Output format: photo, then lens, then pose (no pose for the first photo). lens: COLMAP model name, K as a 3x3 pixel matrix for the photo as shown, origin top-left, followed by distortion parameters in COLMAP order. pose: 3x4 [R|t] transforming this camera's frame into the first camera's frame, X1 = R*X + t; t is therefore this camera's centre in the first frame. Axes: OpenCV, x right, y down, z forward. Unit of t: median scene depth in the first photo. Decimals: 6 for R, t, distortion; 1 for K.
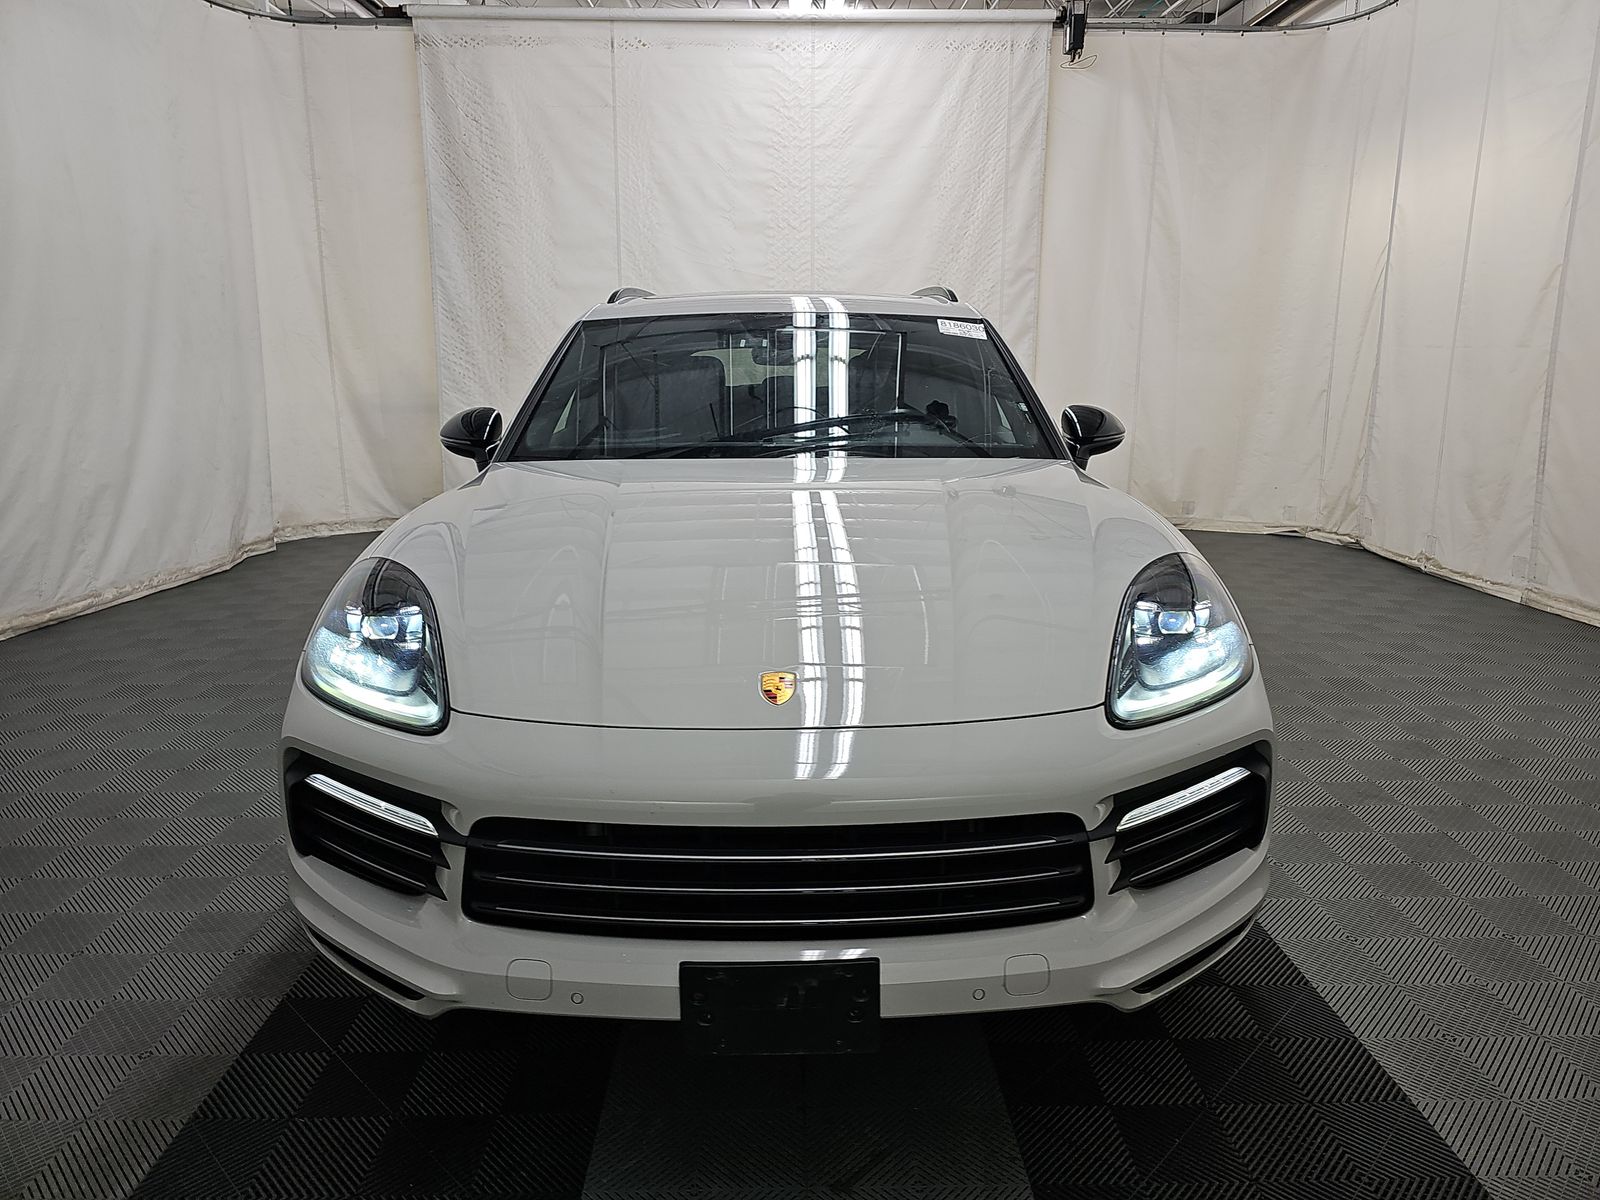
lens RADIAL K [[1066.2, 0, 800.0], [0, 1066.2, 600.0], [0, 0, 1]] dist [0.034198, -0.031400]
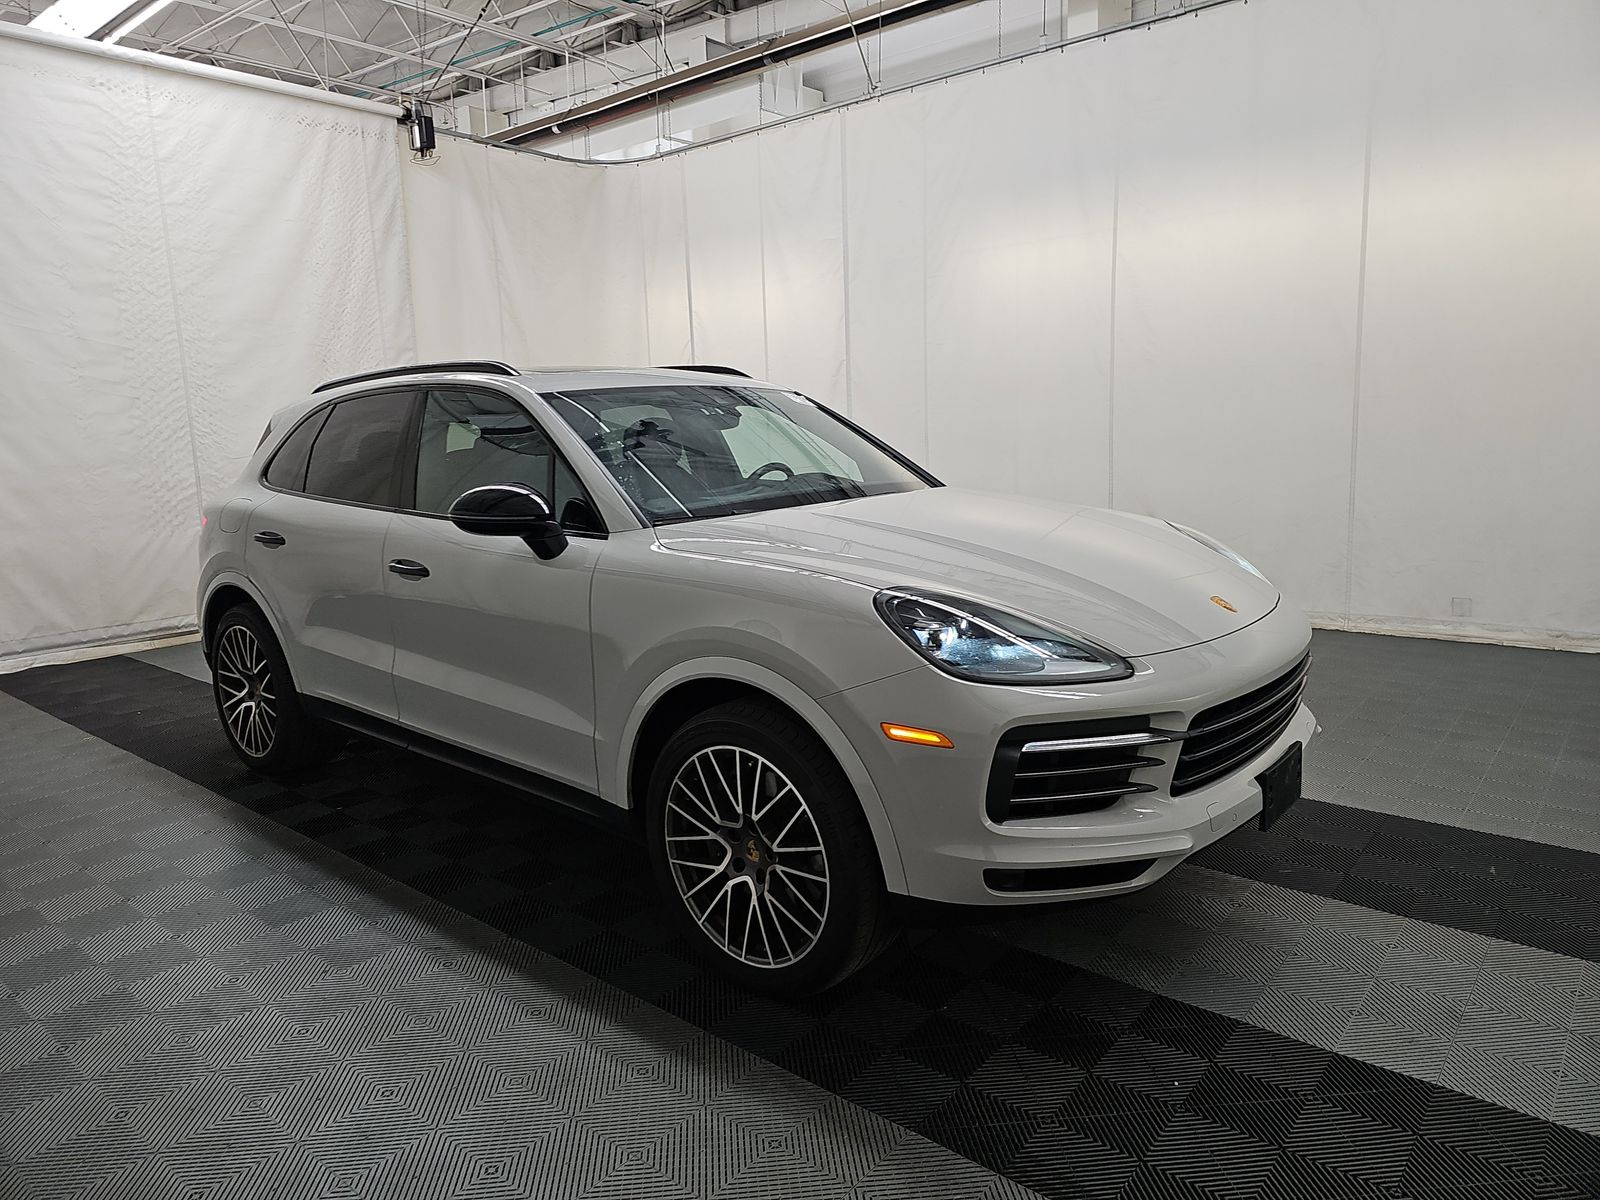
lens RADIAL K [[1066.2, 0, 800.0], [0, 1066.2, 600.0], [0, 0, 1]] dist [0.034198, -0.031400]
pose [[0.649456, -0.145421, 0.746364, -0.354048], [0.199285, 0.979786, 0.017491, -0.017945], [-0.733821, 0.137380, 0.665308, 0.079343]]
